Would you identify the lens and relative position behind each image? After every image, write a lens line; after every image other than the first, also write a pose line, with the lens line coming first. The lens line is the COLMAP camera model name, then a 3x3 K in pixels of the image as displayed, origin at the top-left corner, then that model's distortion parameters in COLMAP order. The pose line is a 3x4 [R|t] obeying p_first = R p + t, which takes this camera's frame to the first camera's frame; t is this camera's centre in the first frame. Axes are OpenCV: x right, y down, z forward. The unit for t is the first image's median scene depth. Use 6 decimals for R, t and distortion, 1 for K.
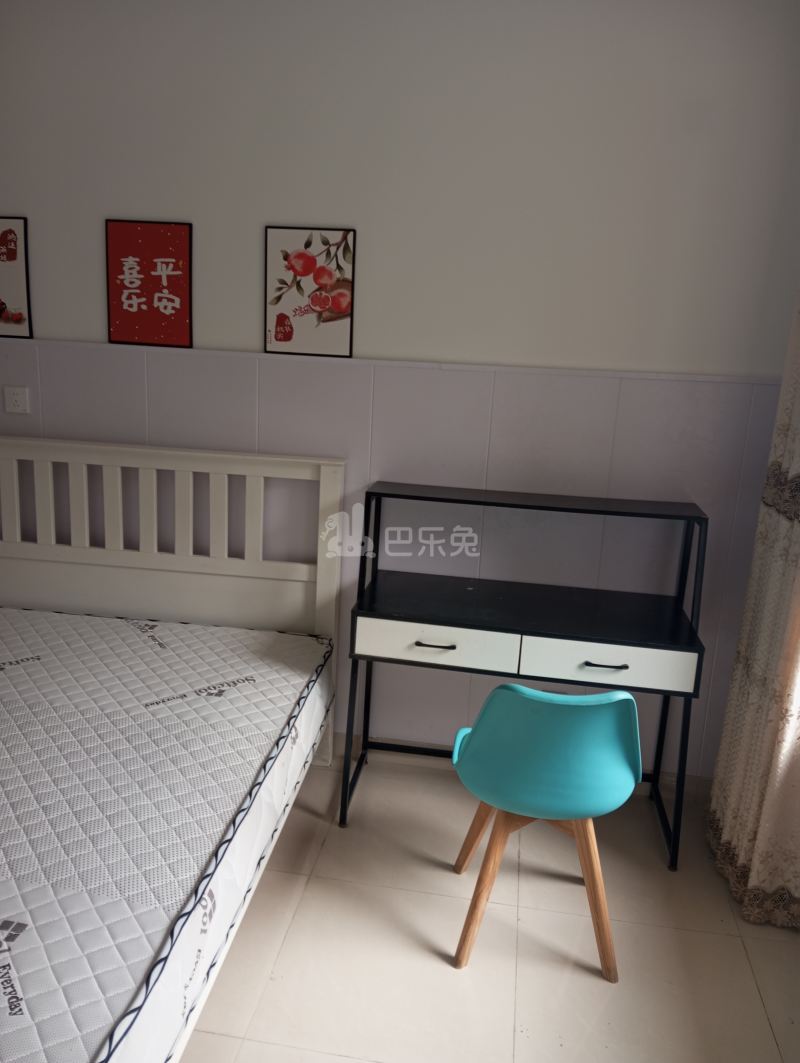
lens RADIAL K [[860.9, 0, 400.3], [0, 860.9, 528.2], [0, 0, 1]] dist [0.050743, -0.084977]
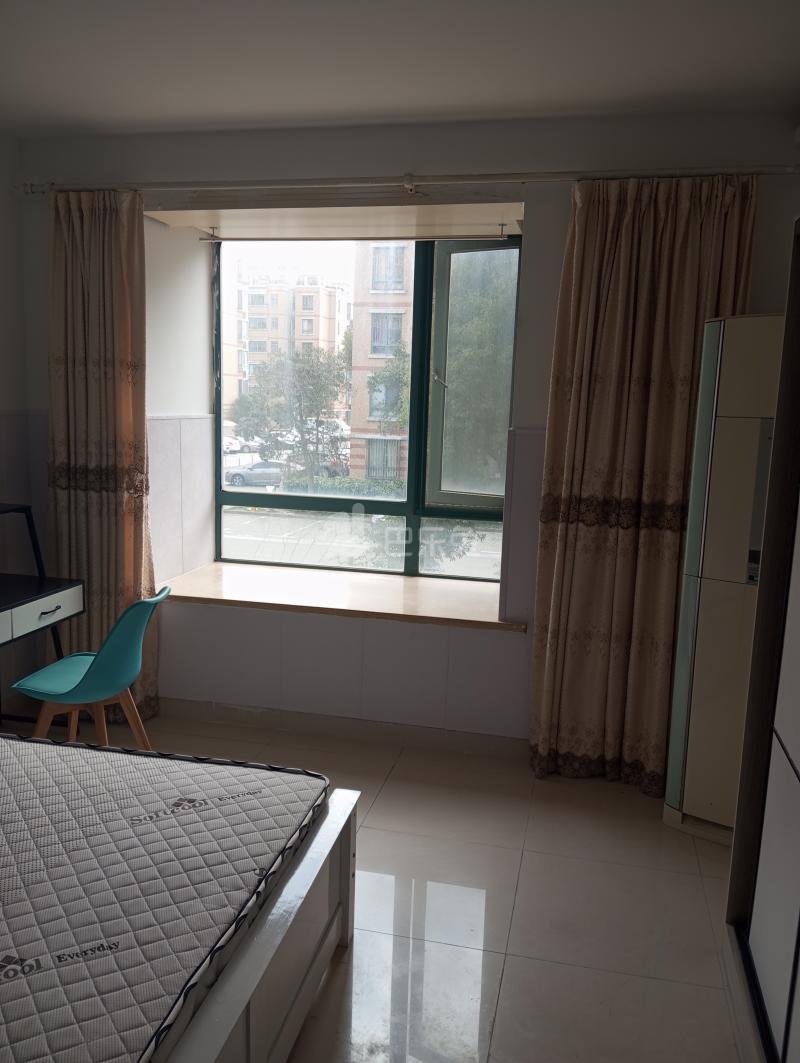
lens RADIAL K [[860.9, 0, 402.0], [0, 860.9, 526.4], [0, 0, 1]] dist [0.050743, -0.084977]
pose [[0.068588, -0.191760, 0.979042, -1.112786], [0.221696, 0.959746, 0.172449, -0.095290], [-0.972701, 0.205222, 0.108340, 0.245402]]
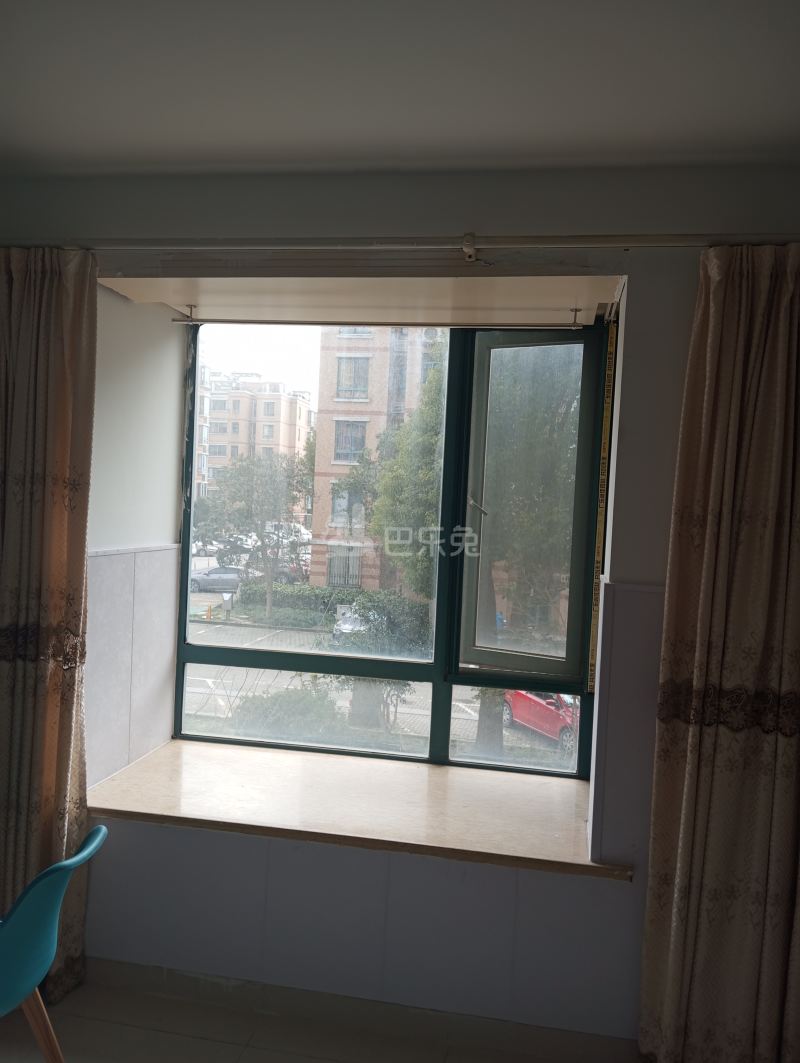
lens RADIAL K [[860.9, 0, 404.0], [0, 860.9, 534.4], [0, 0, 1]] dist [0.050743, -0.084977]
pose [[0.018902, -0.080388, 0.996584, -0.856615], [0.202566, 0.976399, 0.074918, -0.124175], [-0.979086, 0.200458, 0.034740, 0.324454]]
